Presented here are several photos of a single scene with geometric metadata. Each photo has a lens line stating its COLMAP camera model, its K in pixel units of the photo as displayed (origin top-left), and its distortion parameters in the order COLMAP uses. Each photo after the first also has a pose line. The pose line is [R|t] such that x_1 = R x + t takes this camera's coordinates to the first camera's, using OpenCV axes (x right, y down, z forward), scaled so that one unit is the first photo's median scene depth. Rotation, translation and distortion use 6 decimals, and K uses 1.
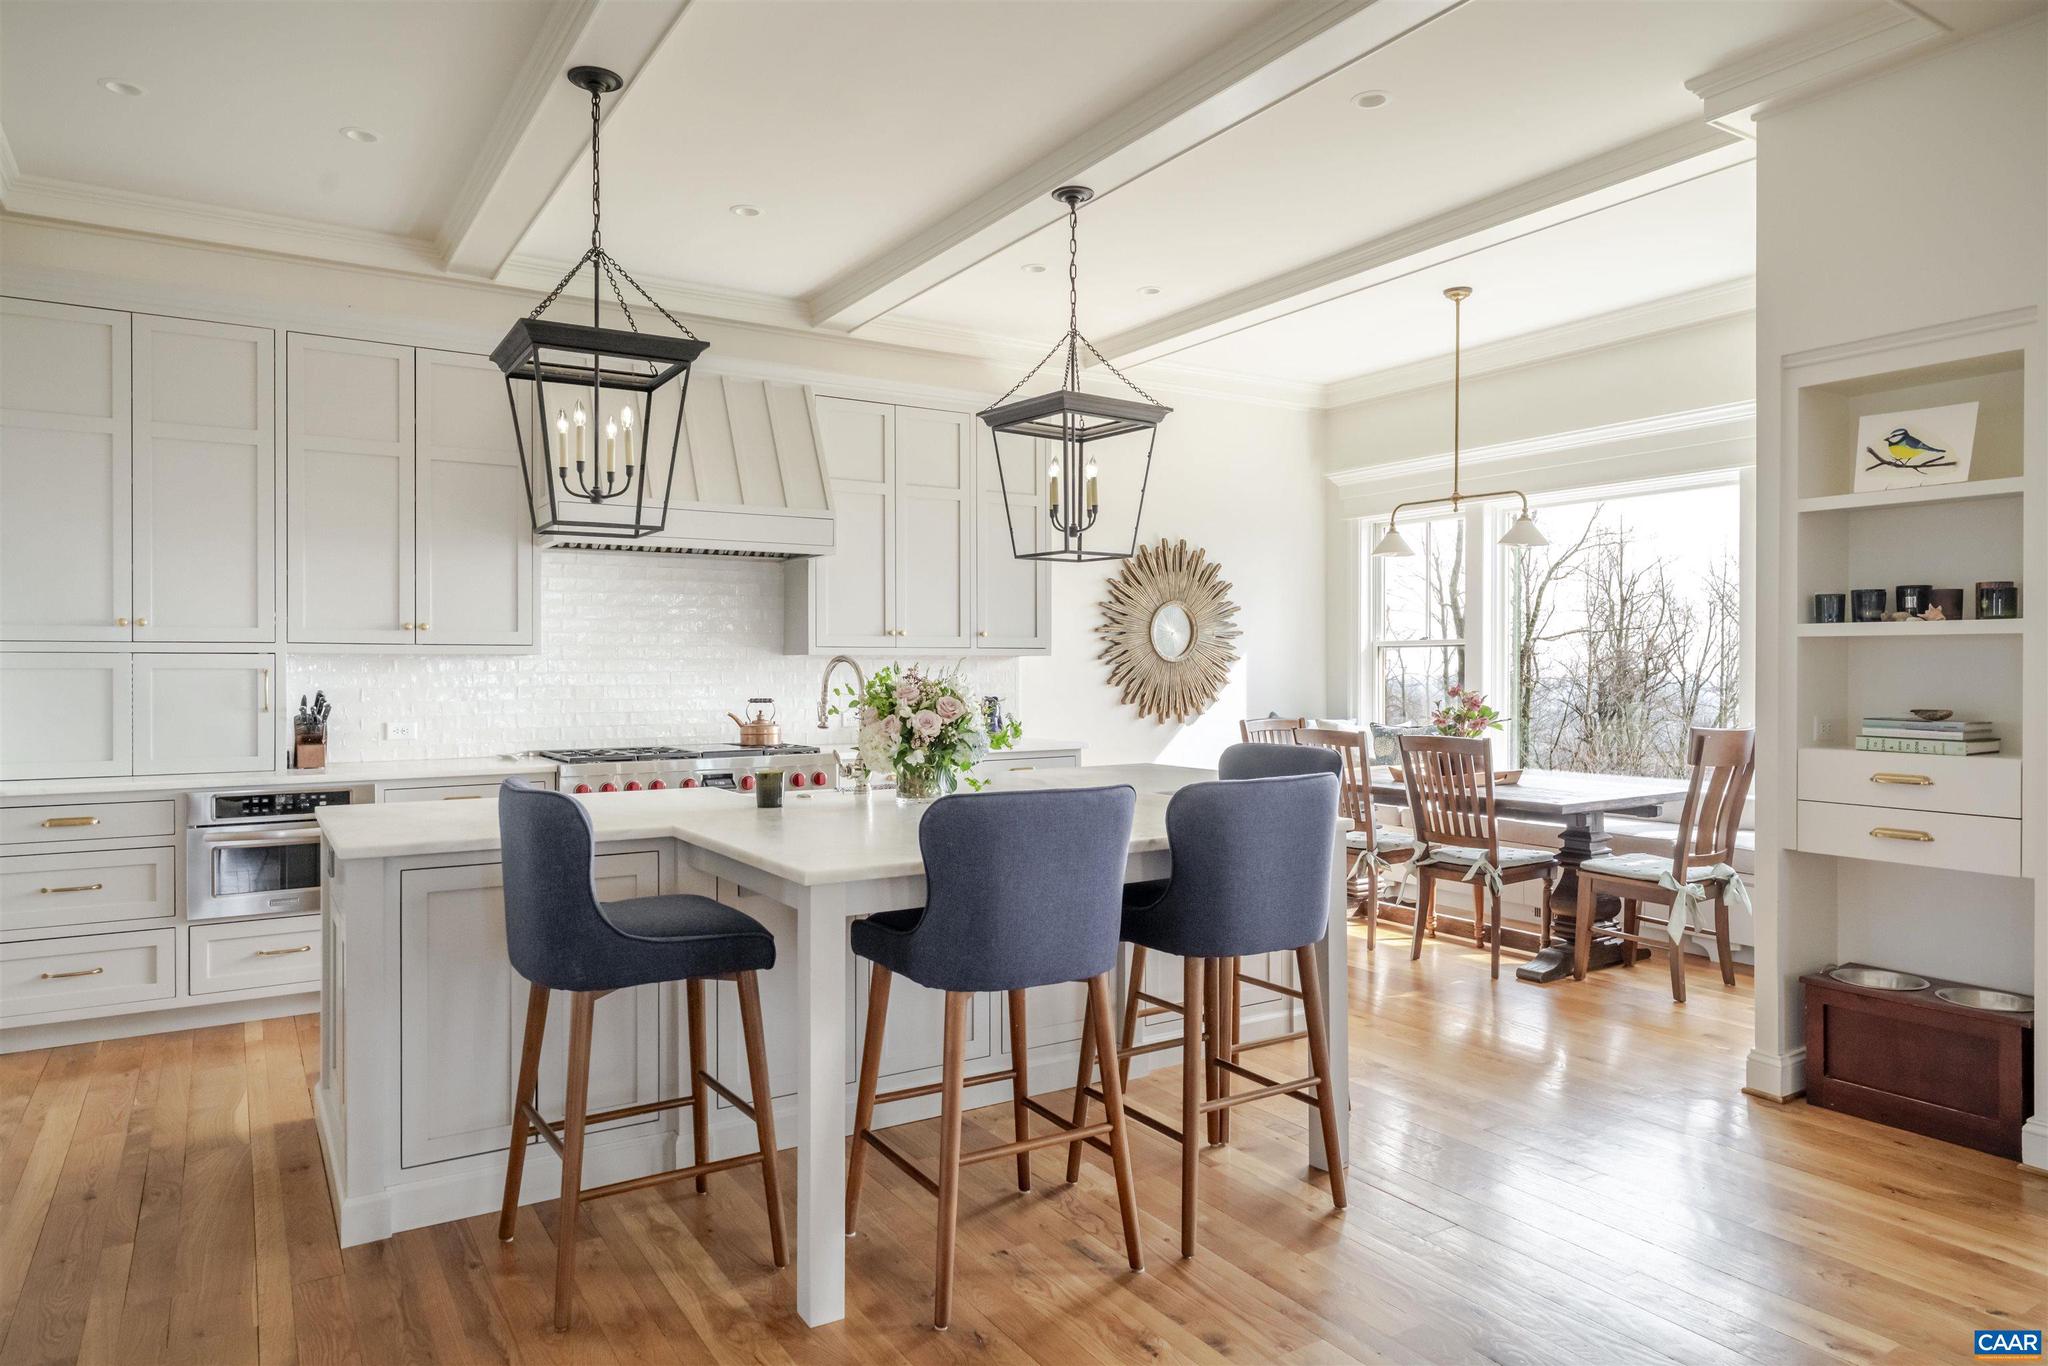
lens RADIAL K [[1255.8, 0, 1025.8], [0, 1255.8, 677.8], [0, 0, 1]] dist [-0.004313, -0.007867]
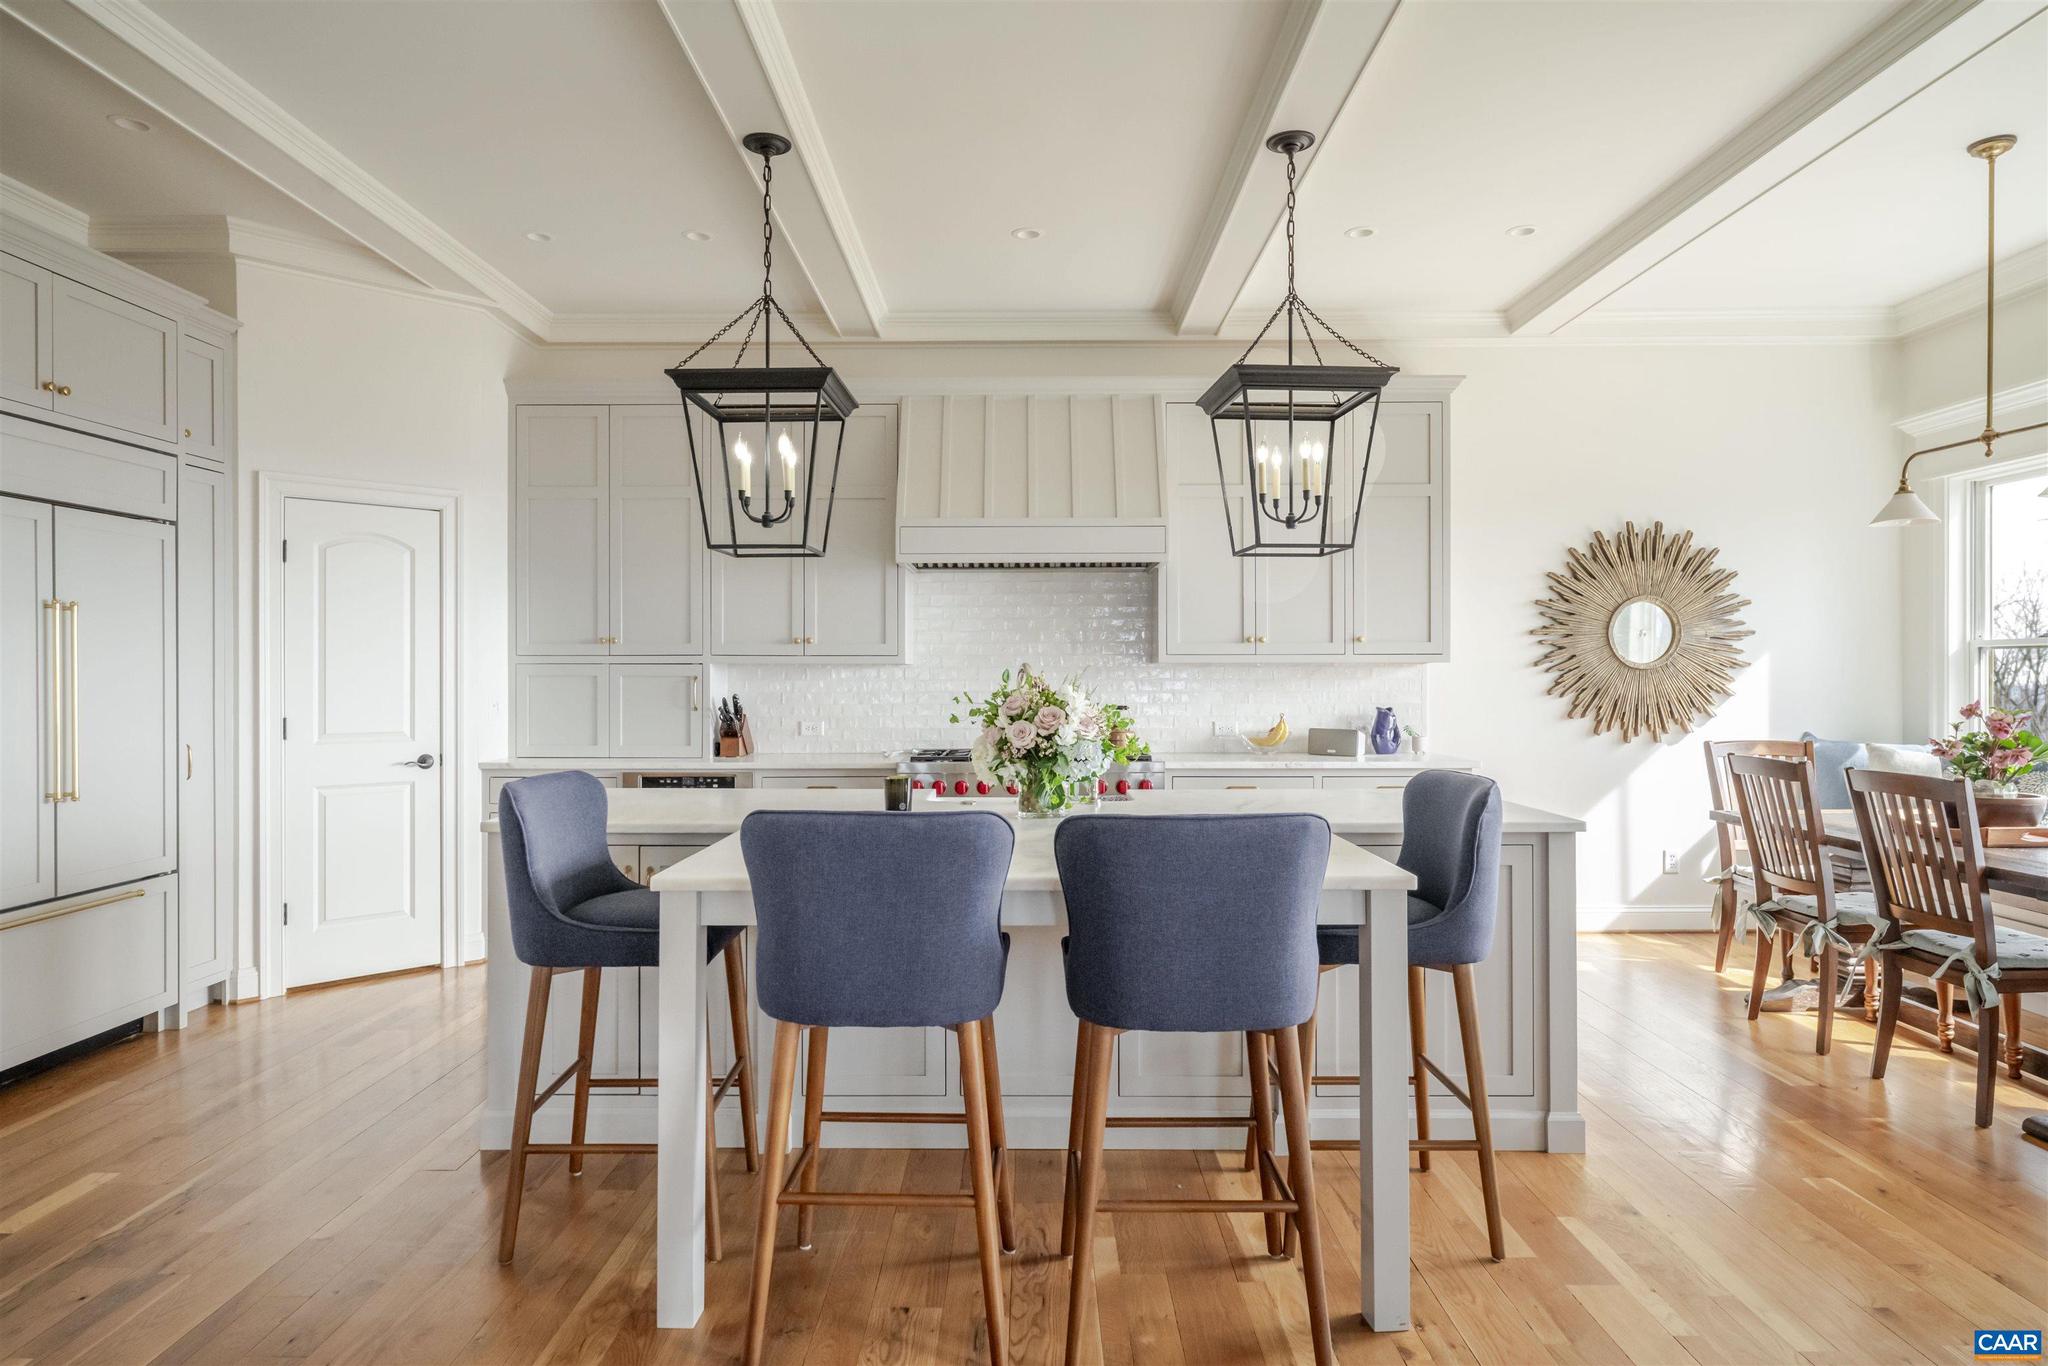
lens RADIAL K [[1173.2, 0, 1020.9], [0, 1173.2, 680.0], [0, 0, 1]] dist [-0.012069, 0.007371]
pose [[0.839286, 0.002858, -0.543682, 0.219546], [-0.005160, 0.999983, -0.002710, -0.001203], [0.543665, 0.005080, 0.839287, 0.137076]]
